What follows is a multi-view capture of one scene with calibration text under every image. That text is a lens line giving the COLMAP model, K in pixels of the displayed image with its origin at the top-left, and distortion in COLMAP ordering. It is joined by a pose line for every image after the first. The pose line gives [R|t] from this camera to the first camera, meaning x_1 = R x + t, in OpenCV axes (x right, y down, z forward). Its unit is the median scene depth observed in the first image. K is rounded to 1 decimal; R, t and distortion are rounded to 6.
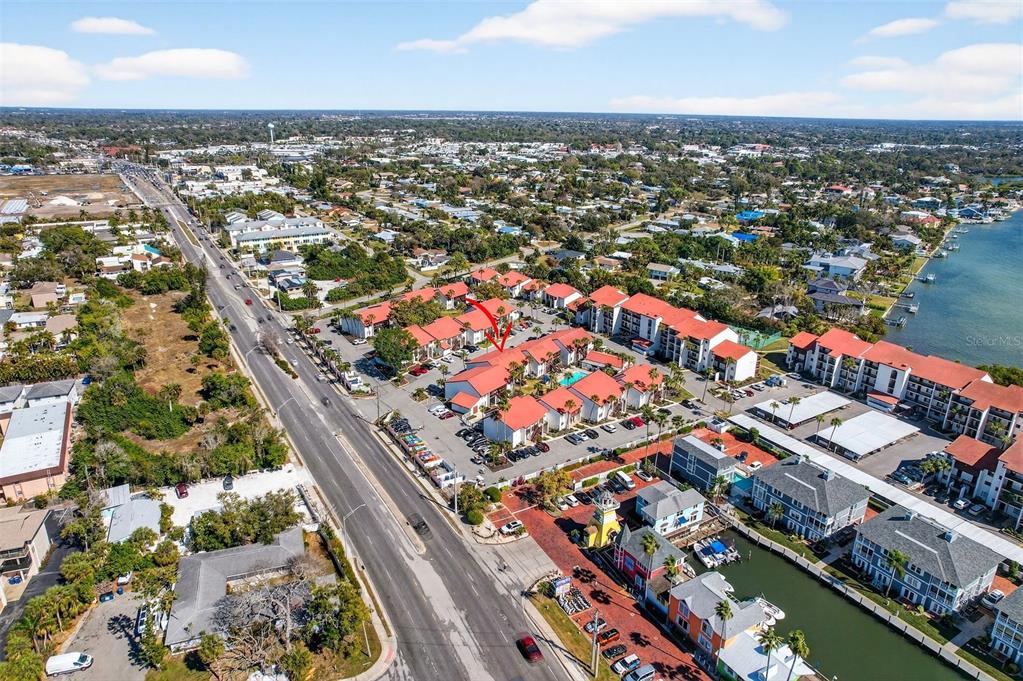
lens RADIAL K [[634.2, 0, 511.5], [0, 634.2, 340.5], [0, 0, 1]] dist [-0.004465, -0.000688]
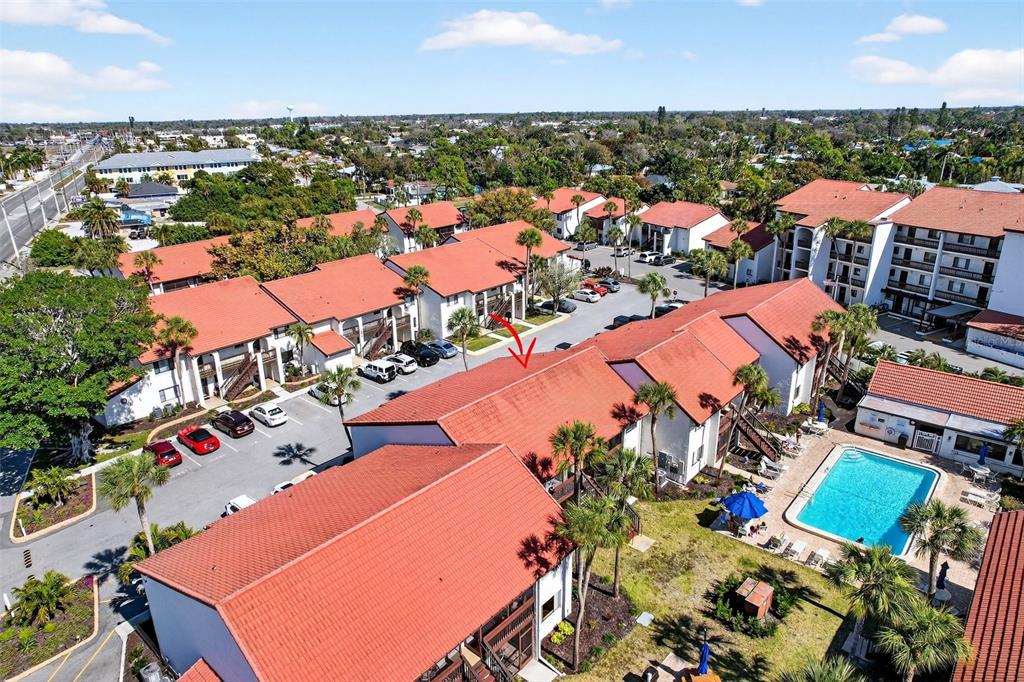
lens RADIAL K [[634.8, 0, 512.0], [0, 634.8, 341.0], [0, 0, 1]] dist [-0.004465, -0.000688]
pose [[0.997207, -0.006192, -0.074434, -0.001301], [0.005792, 0.999968, -0.005595, 0.008503], [0.074466, 0.005148, 0.997210, 0.657657]]
